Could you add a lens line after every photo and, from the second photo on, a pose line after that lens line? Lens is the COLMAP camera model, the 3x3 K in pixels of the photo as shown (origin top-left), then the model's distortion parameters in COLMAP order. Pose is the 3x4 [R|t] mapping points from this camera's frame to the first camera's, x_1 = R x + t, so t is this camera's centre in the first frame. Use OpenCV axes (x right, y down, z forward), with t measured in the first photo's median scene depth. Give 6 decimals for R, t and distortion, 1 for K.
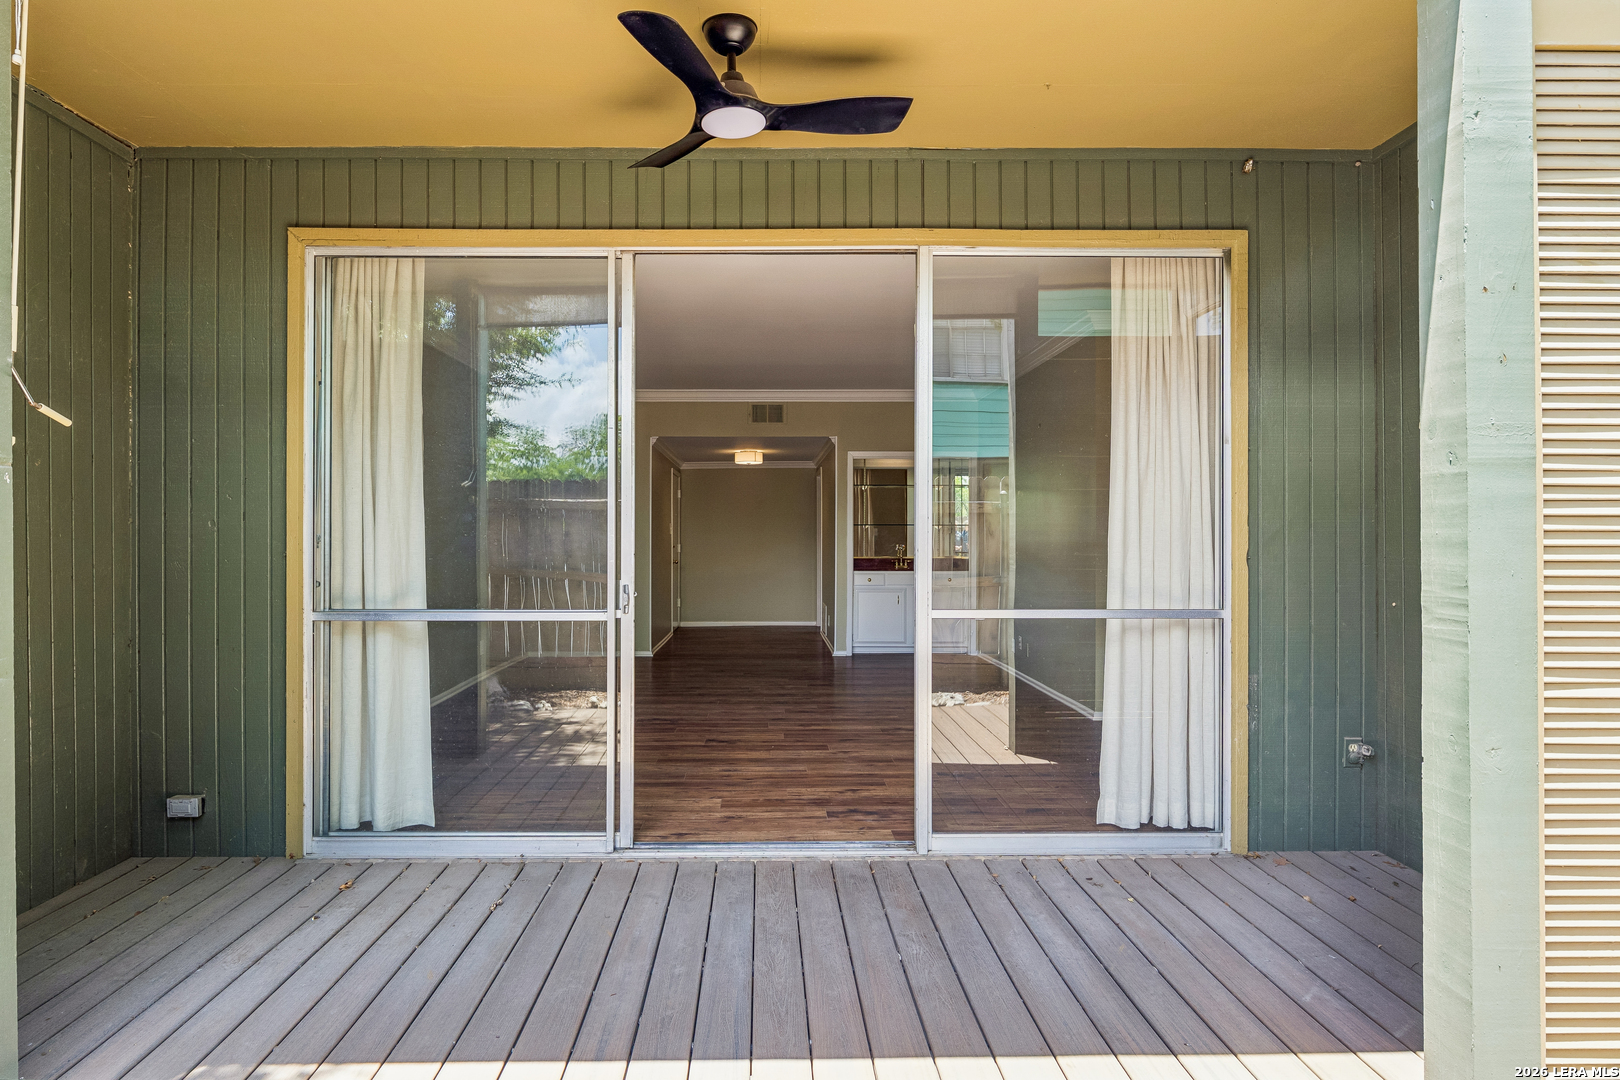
lens RADIAL K [[930.8, 0, 771.6], [0, 930.8, 532.2], [0, 0, 1]] dist [-0.003973, -0.000604]
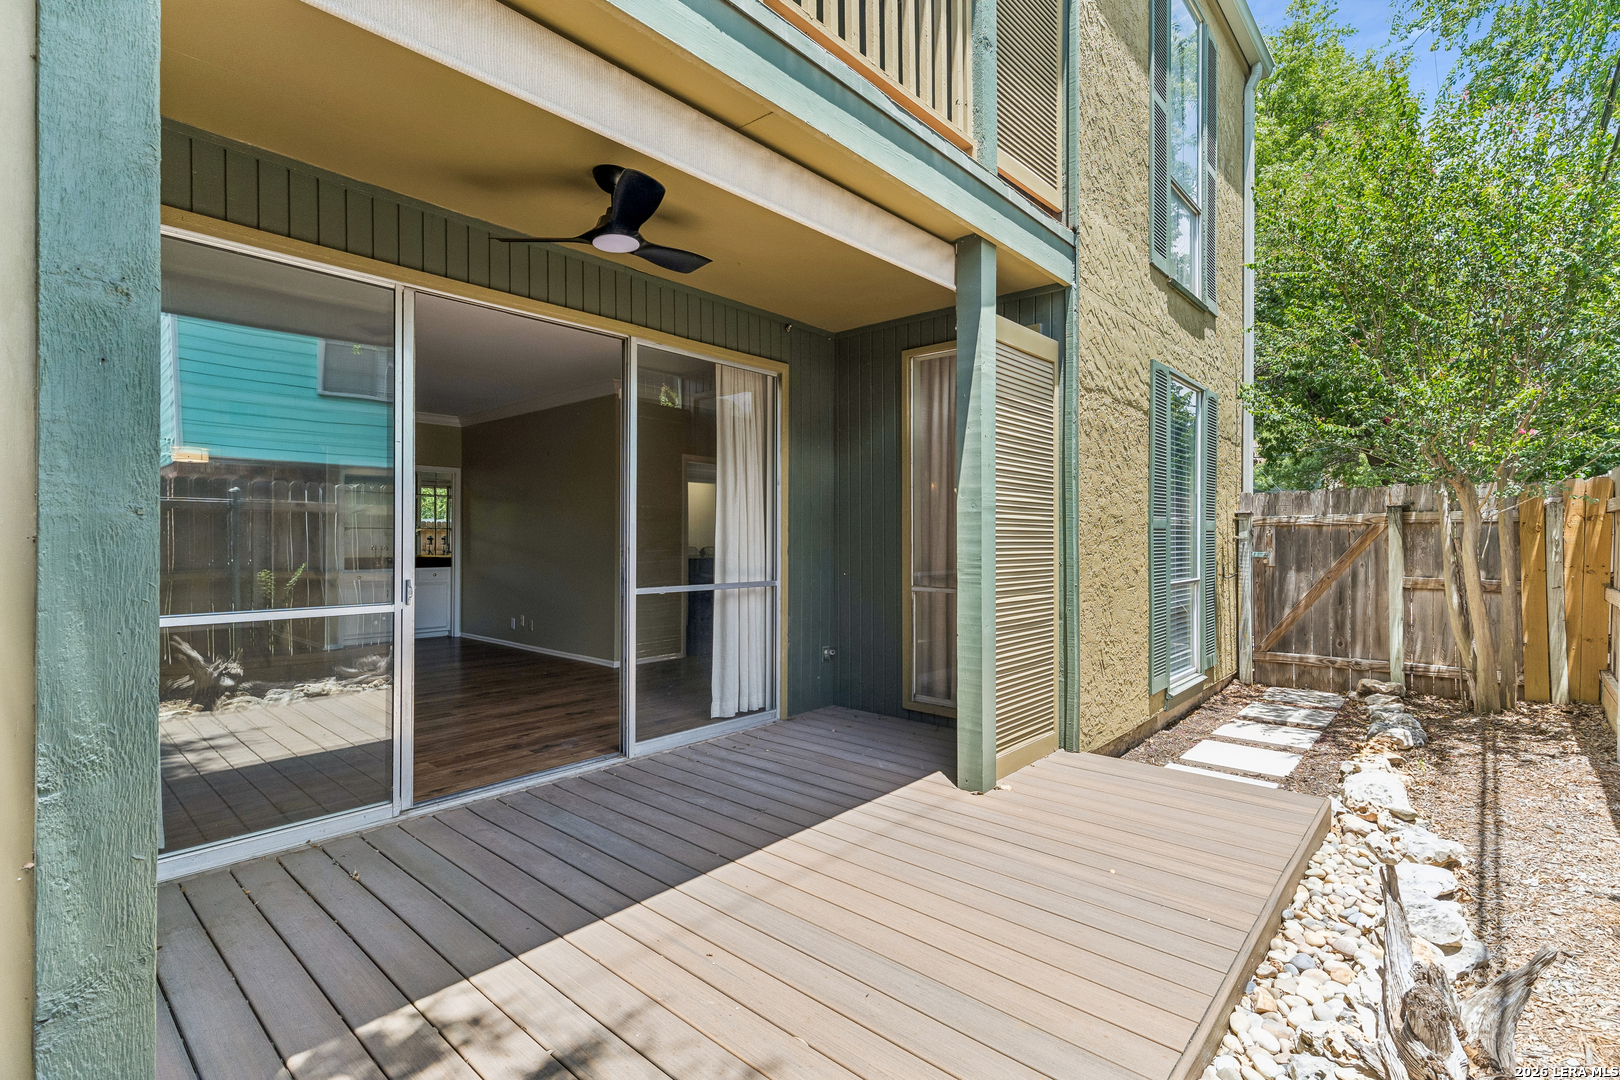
lens RADIAL K [[748.5, 0, 805.3], [0, 748.5, 542.0], [0, 0, 1]] dist [0.006023, -0.000017]
pose [[0.675030, -0.002362, 0.737786, -0.510421], [-0.004234, 0.999966, 0.007075, 0.001021], [-0.737778, -0.007899, 0.674998, 0.017114]]
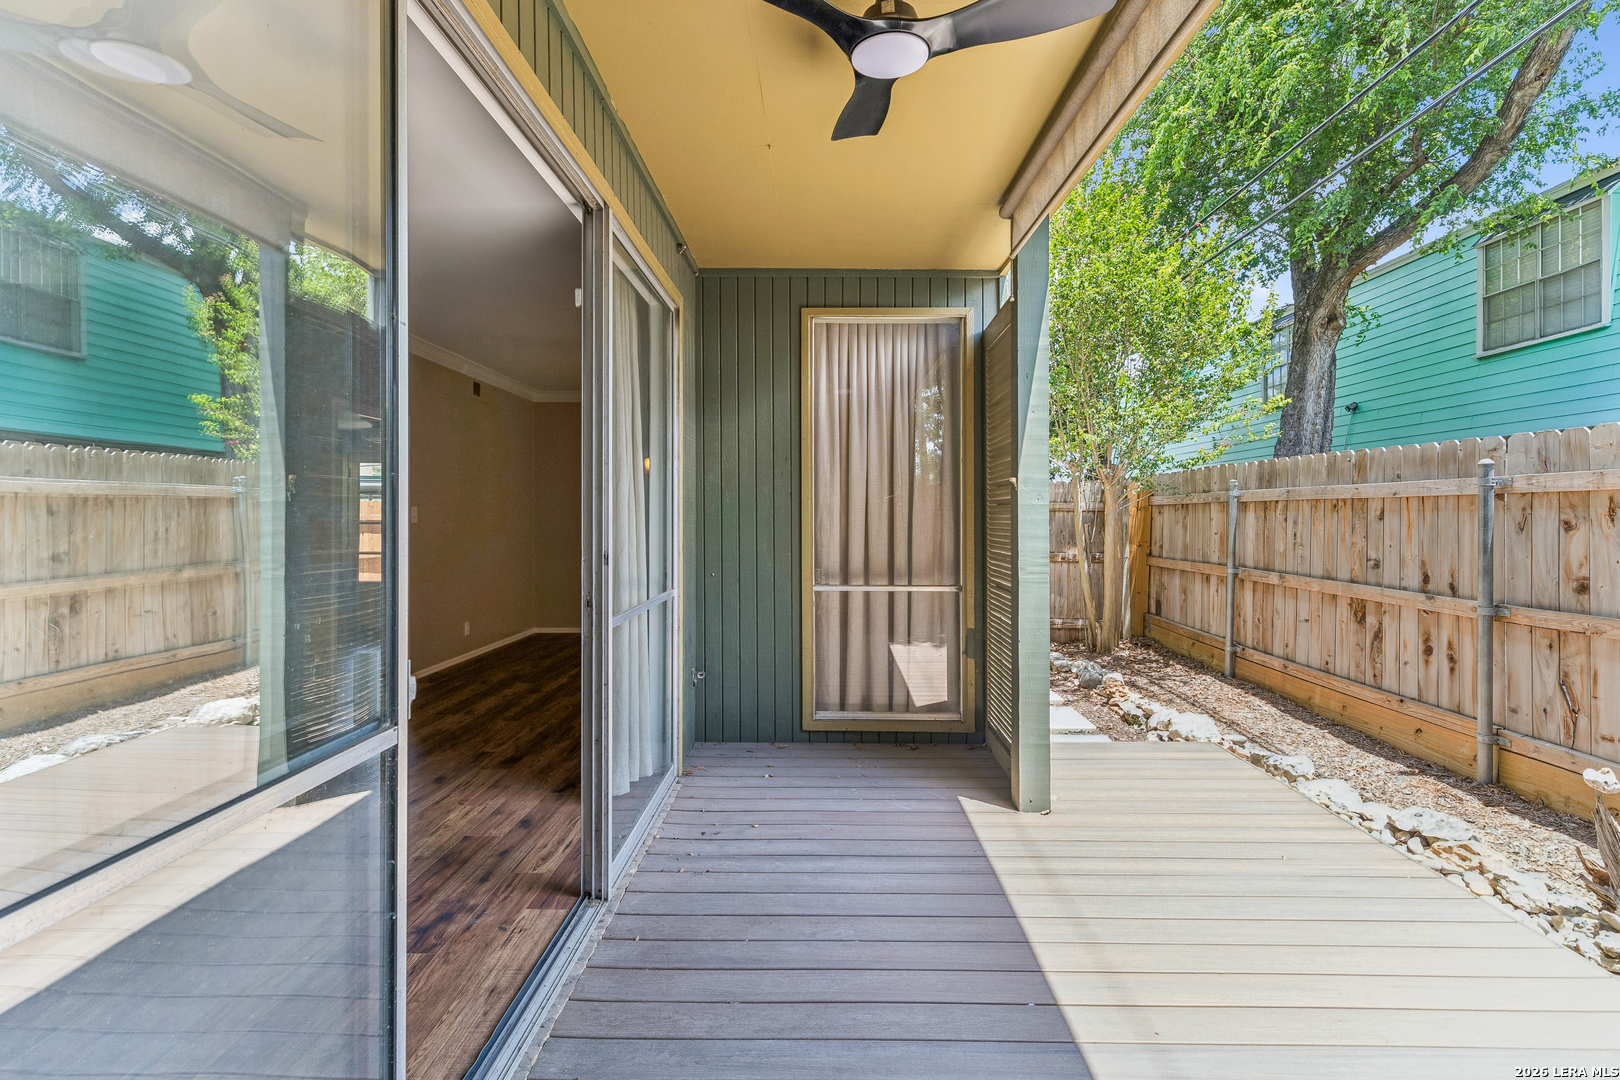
lens RADIAL K [[748.5, 0, 812.2], [0, 748.5, 519.0], [0, 0, 1]] dist [0.006023, -0.000017]
pose [[0.024334, -0.003634, 0.999697, -0.537904], [-0.003814, 0.999986, 0.003728, -0.017825], [-0.999697, -0.003903, 0.024320, 0.786854]]
